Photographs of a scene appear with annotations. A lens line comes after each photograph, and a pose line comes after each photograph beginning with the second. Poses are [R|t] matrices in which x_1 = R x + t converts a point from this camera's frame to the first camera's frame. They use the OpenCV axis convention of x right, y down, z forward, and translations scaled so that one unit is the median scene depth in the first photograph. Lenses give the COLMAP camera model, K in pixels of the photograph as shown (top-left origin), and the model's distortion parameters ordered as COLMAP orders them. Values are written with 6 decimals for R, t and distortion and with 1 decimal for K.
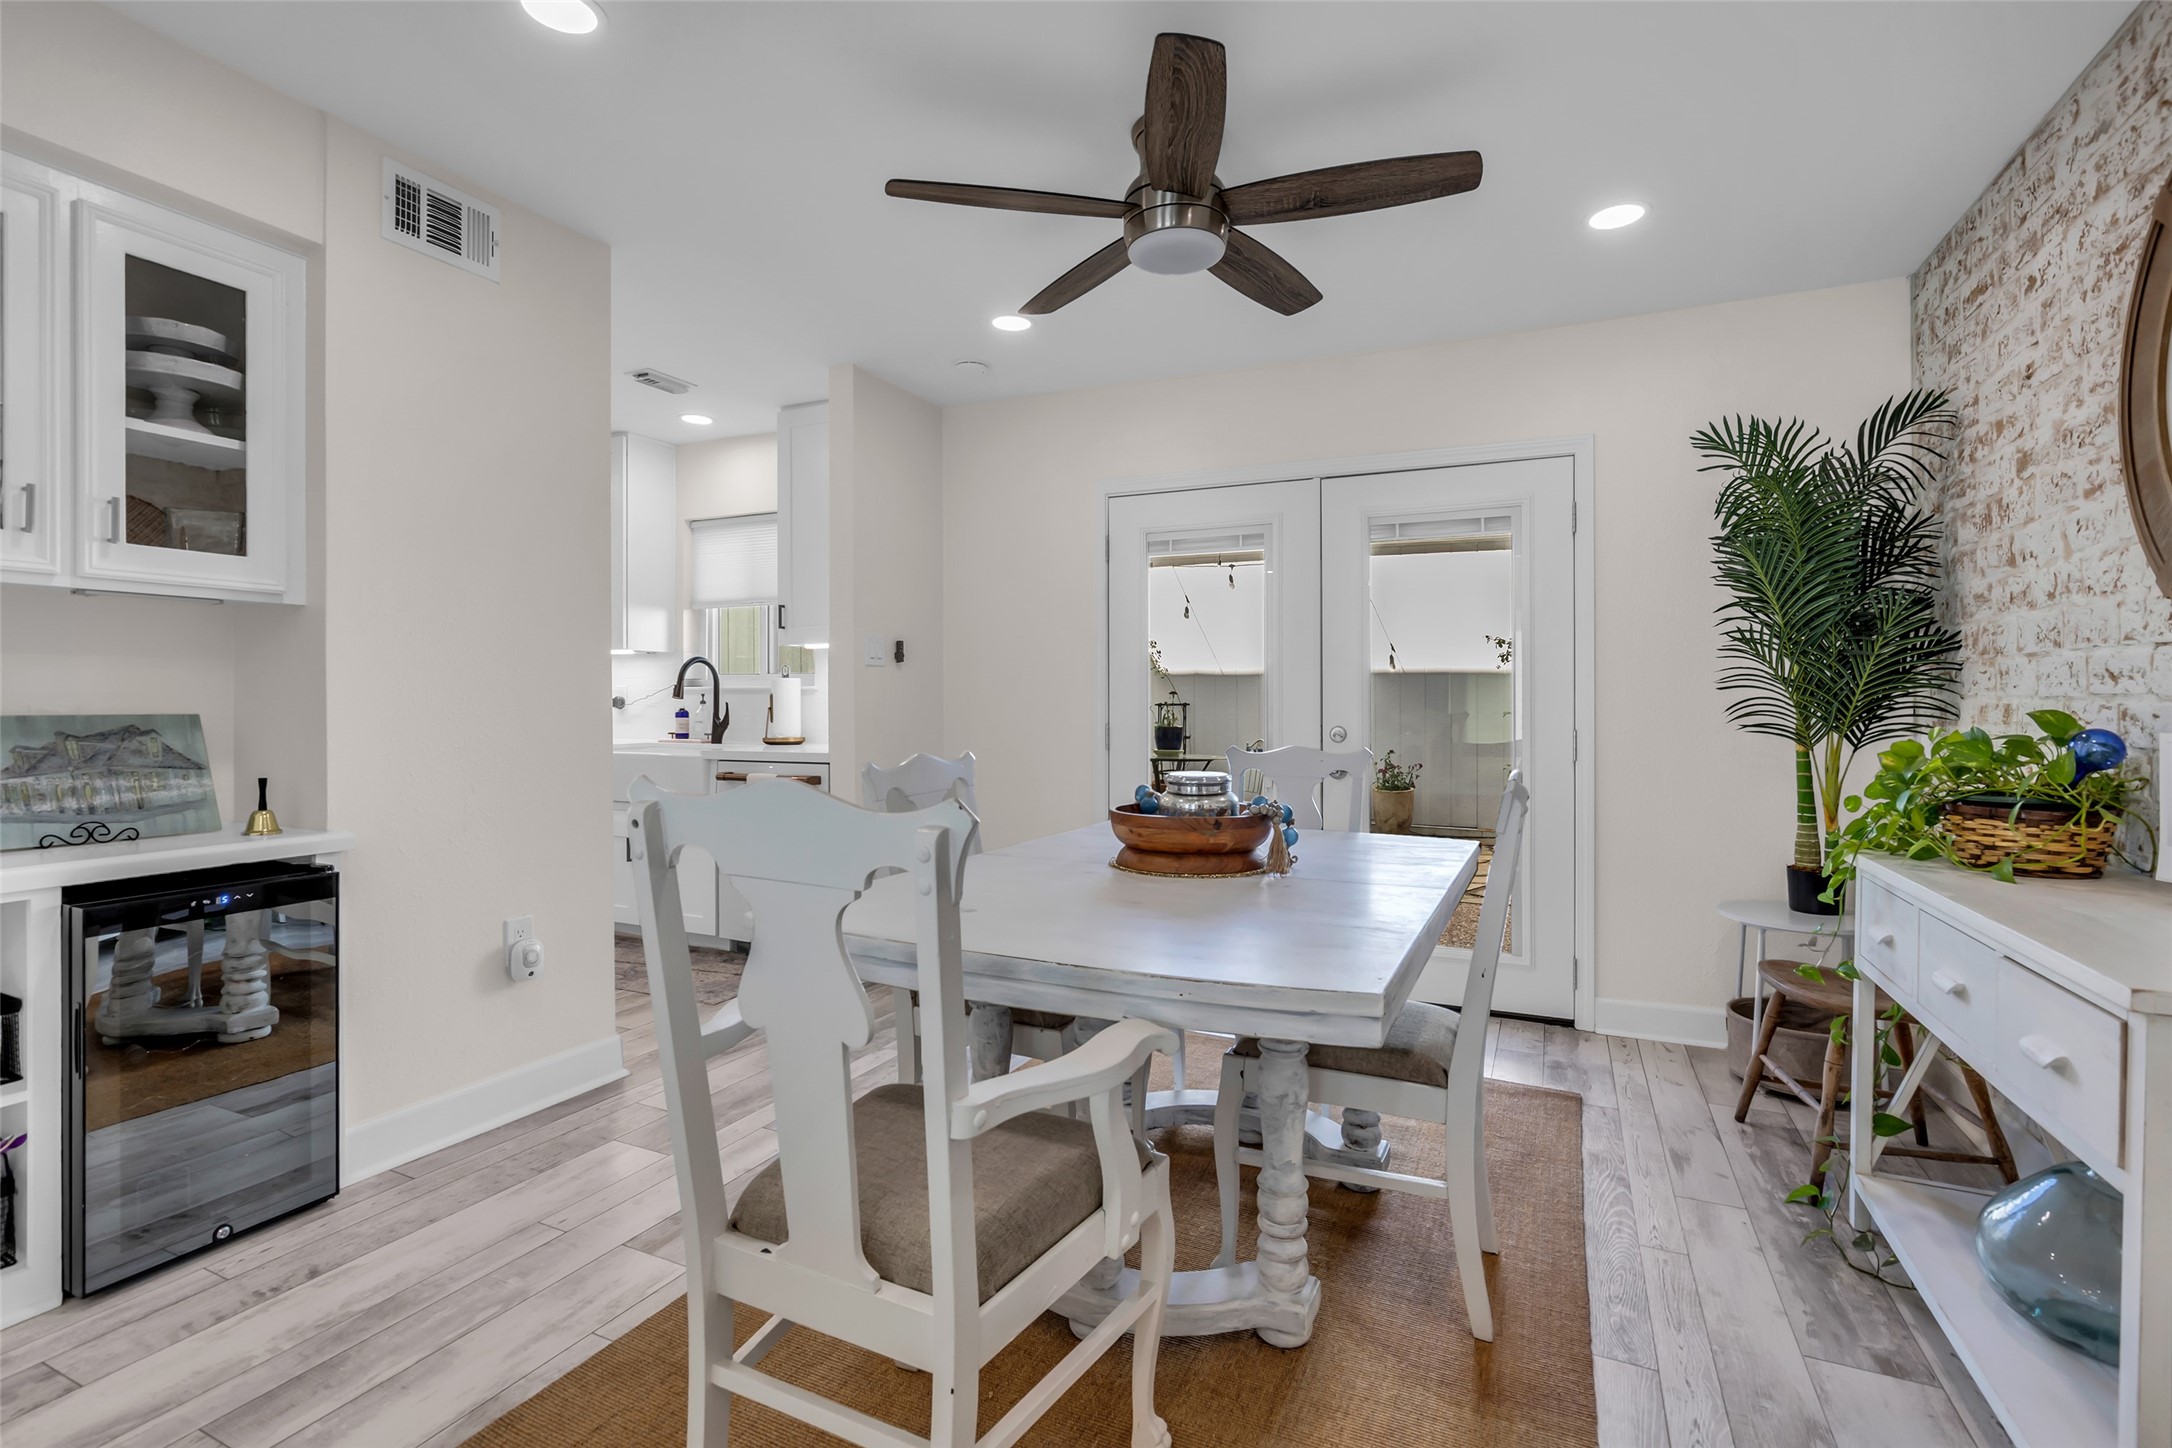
lens RADIAL K [[1015.7, 0, 1100.4], [0, 1015.7, 712.1], [0, 0, 1]] dist [-0.018775, 0.003990]
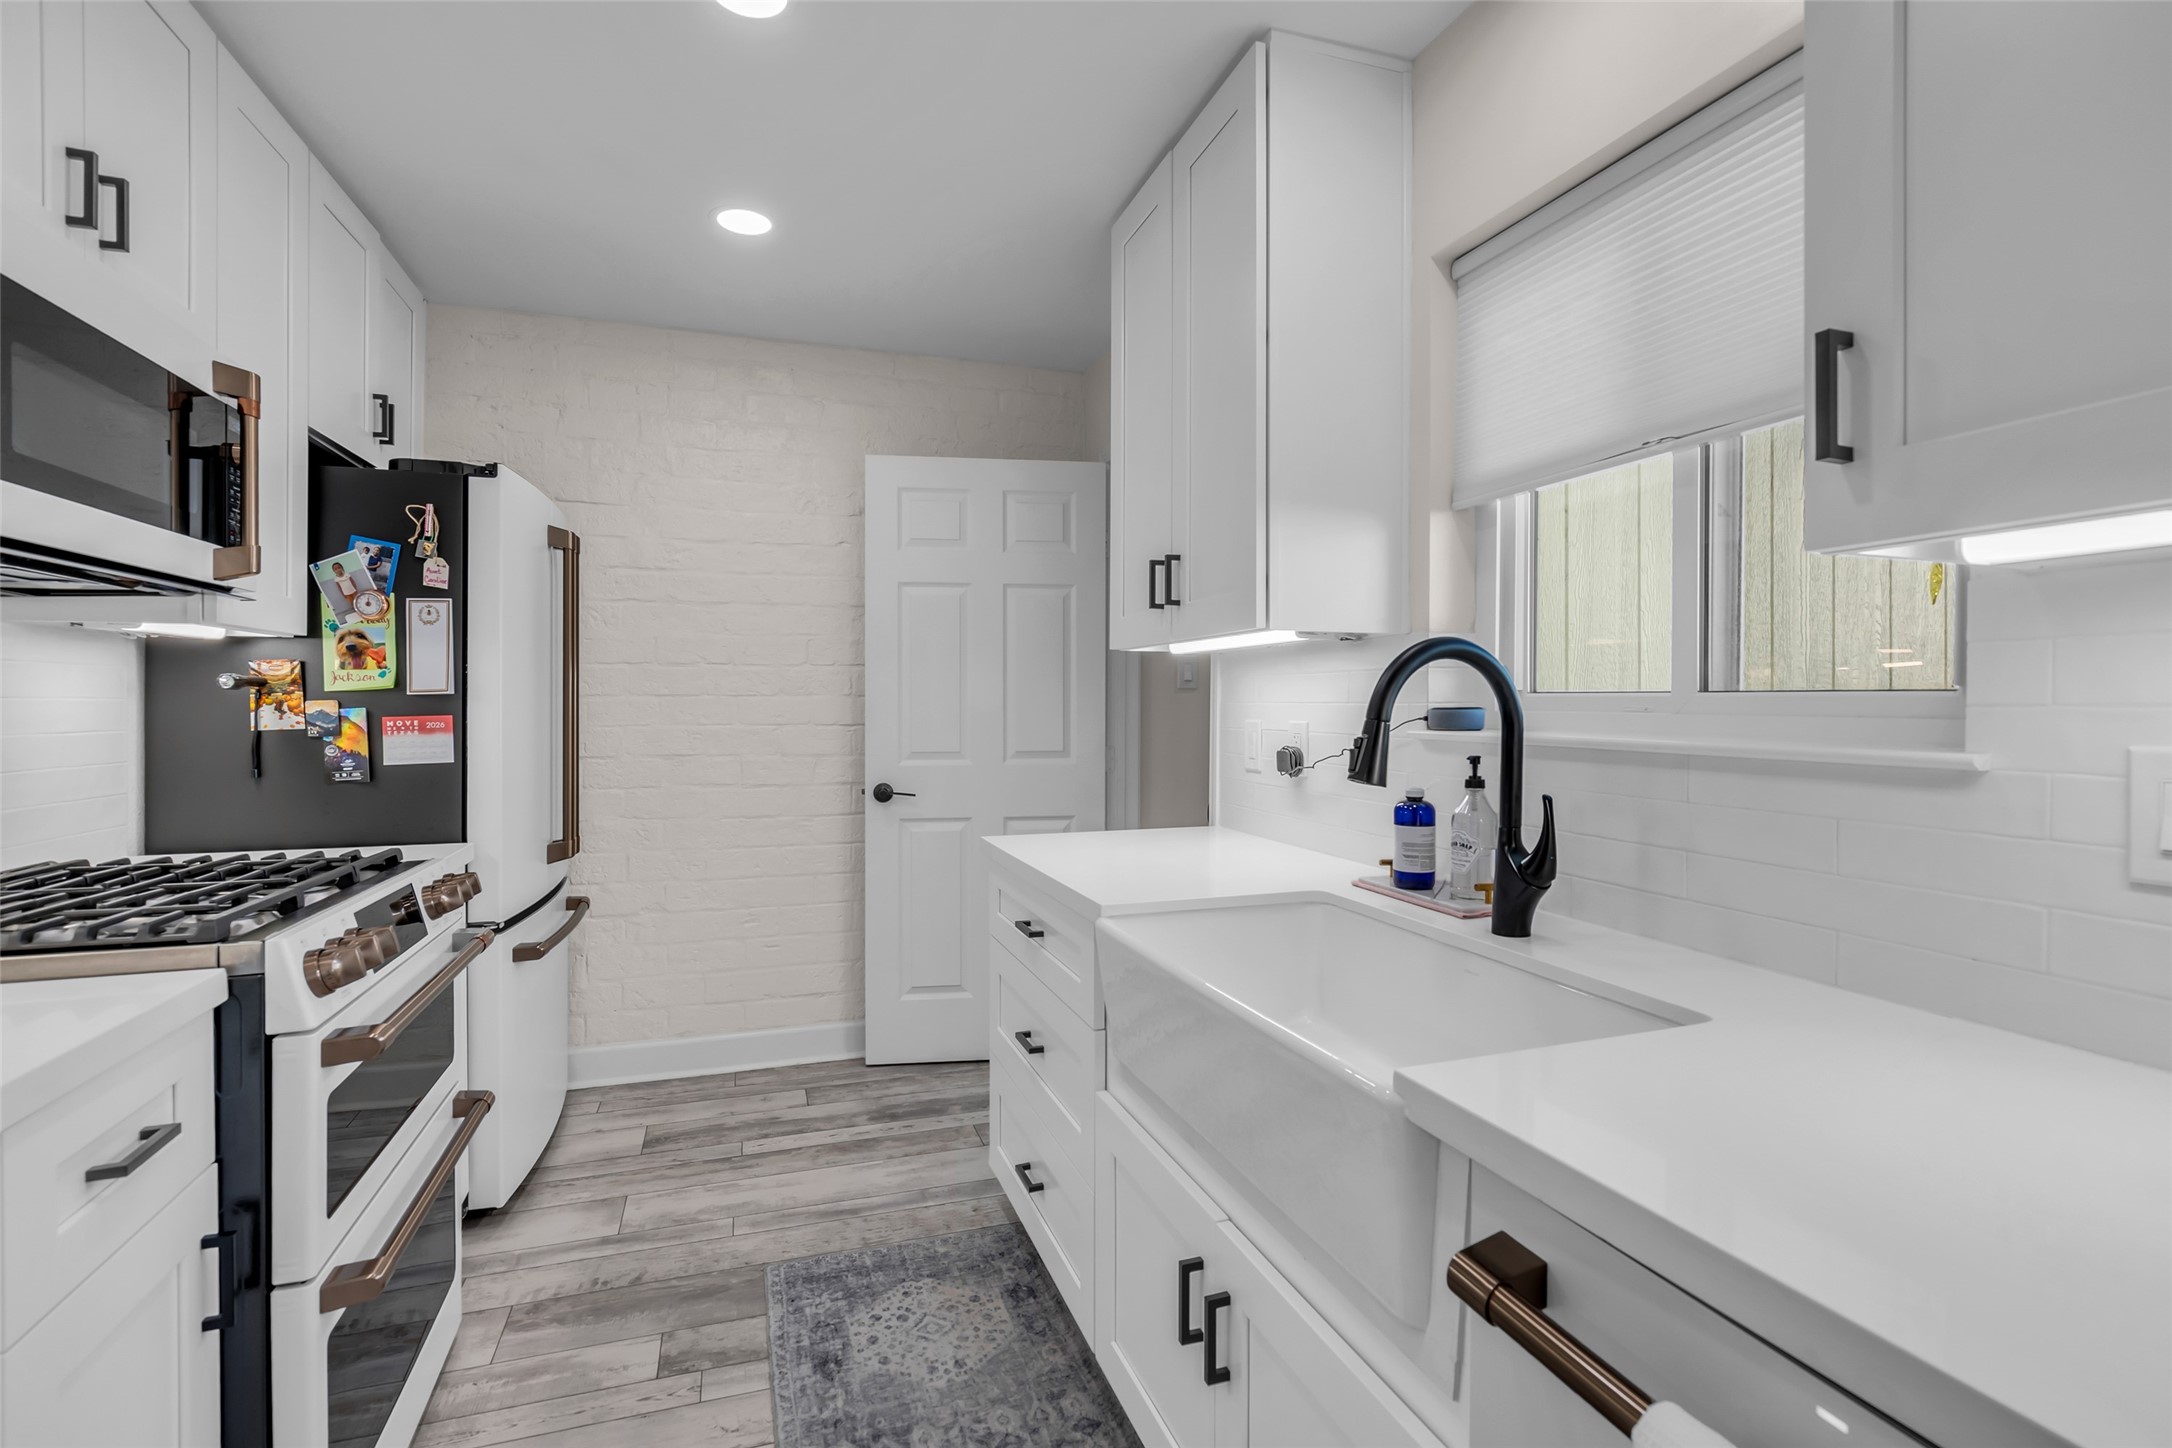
lens RADIAL K [[1015.7, 0, 1076.7], [0, 1015.7, 711.4], [0, 0, 1]] dist [-0.018775, 0.003990]
pose [[0.674513, 0.000668, -0.738263, -0.247433], [-0.006549, 0.999966, -0.005079, -0.030529], [0.738234, 0.008260, 0.674494, 0.708491]]
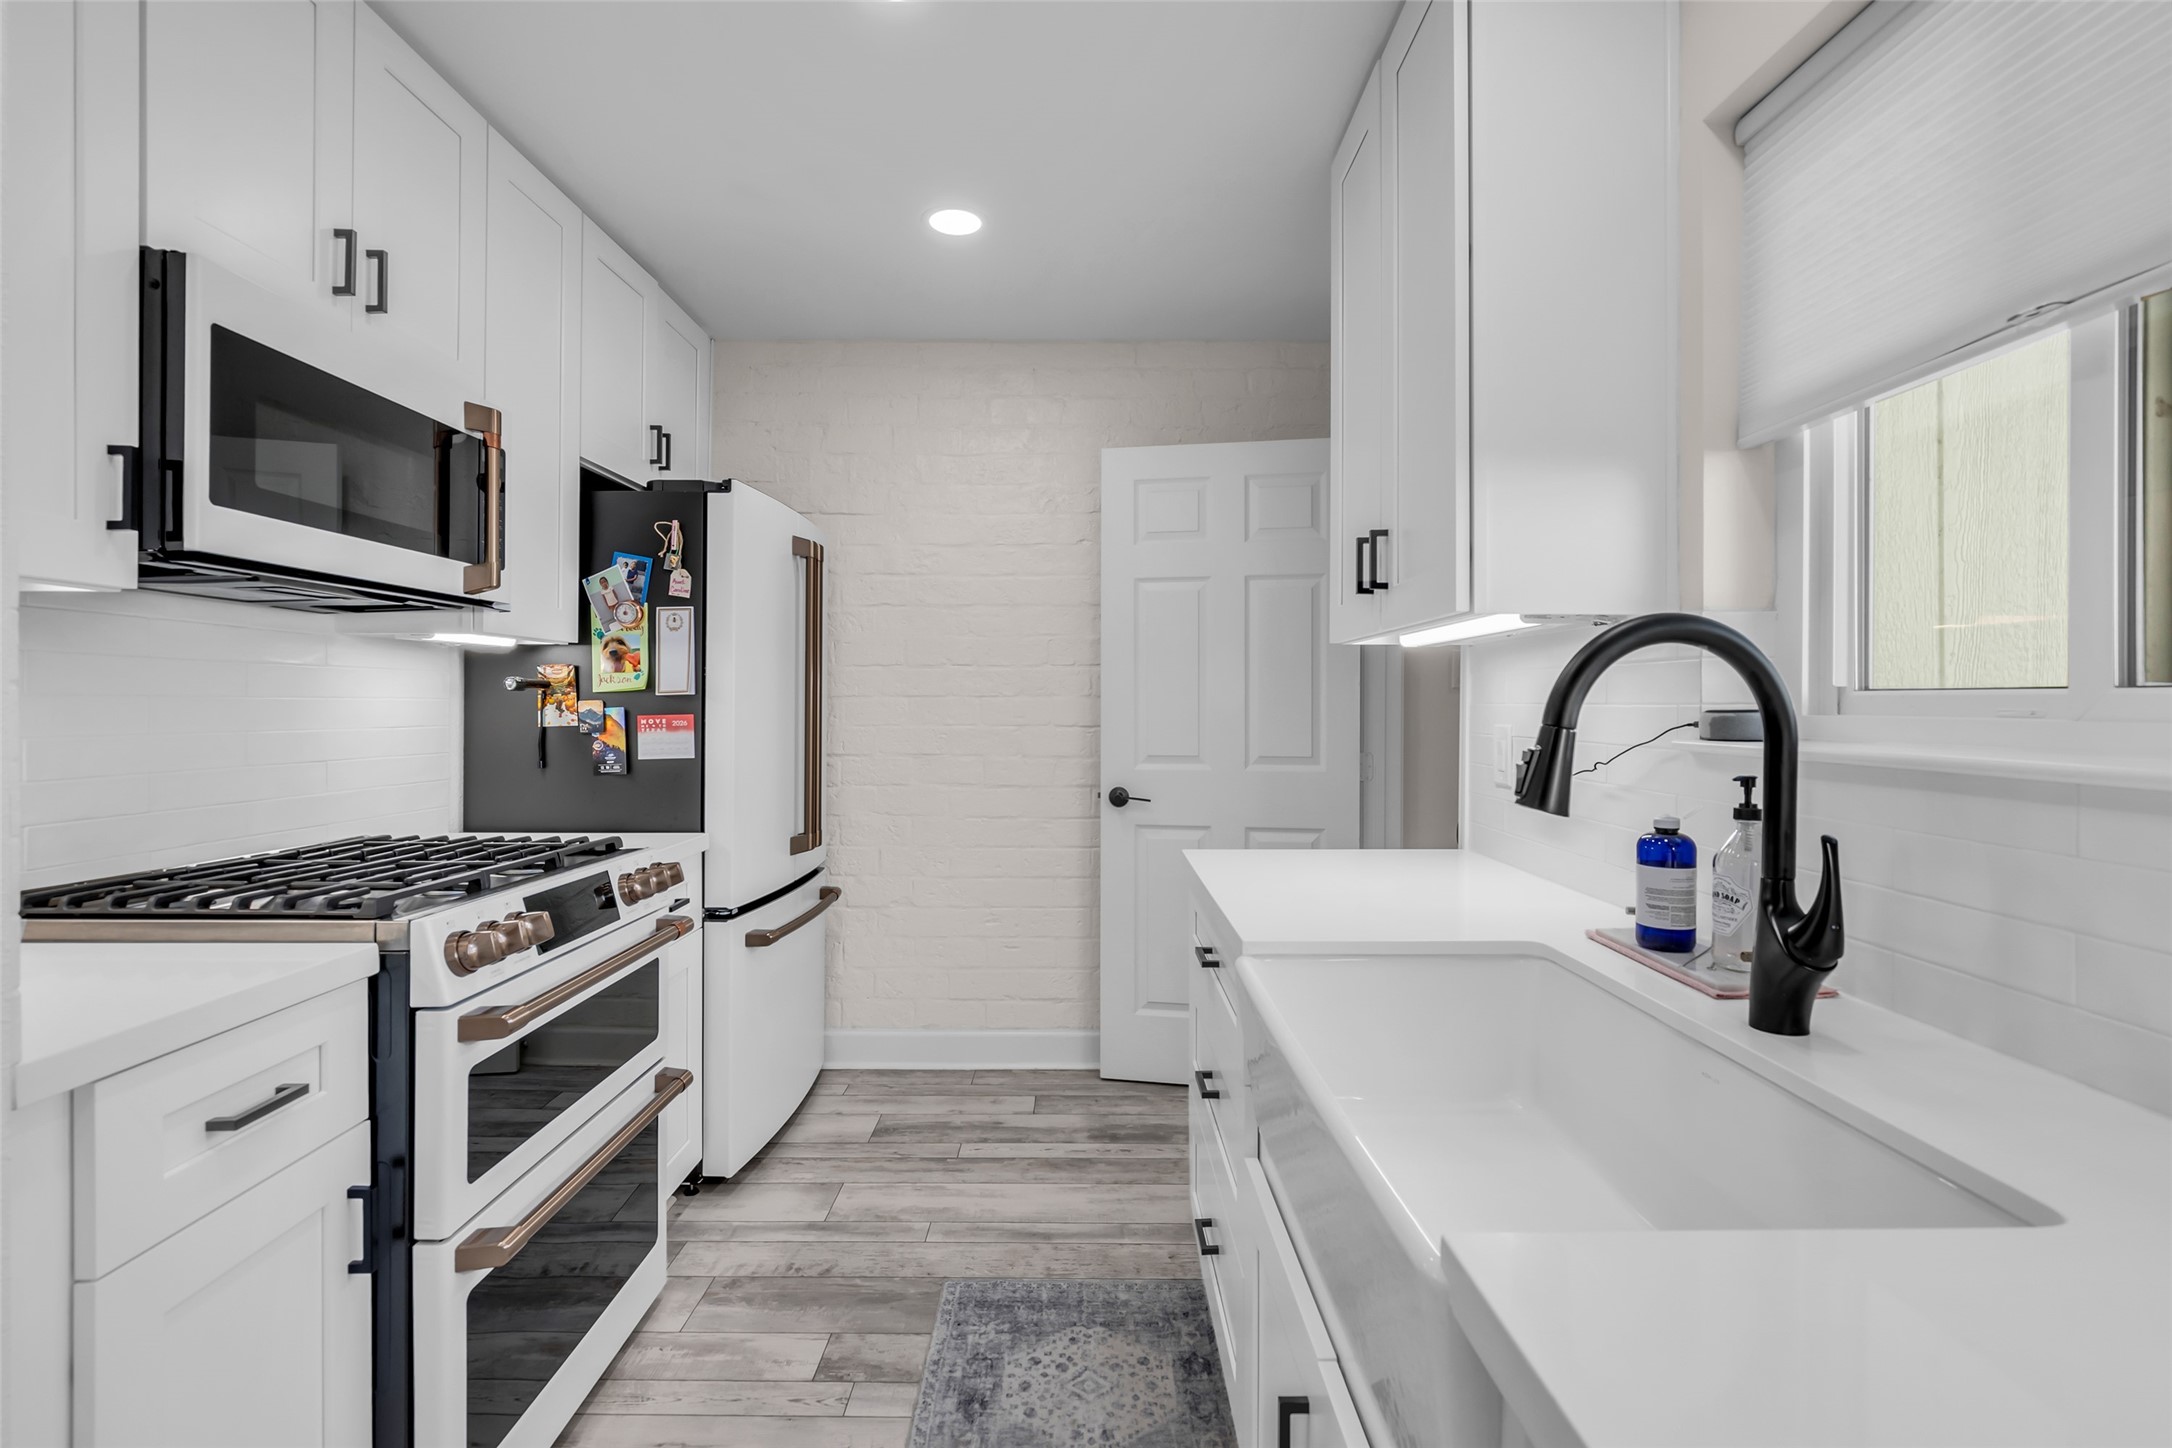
lens RADIAL K [[1015.7, 0, 1071.9], [0, 1015.7, 703.2], [0, 0, 1]] dist [-0.018775, 0.003990]
pose [[0.397673, -0.005854, -0.917509, -0.246534], [-0.012100, 0.999859, -0.011624, -0.031195], [0.917448, 0.015724, 0.397546, 0.781543]]
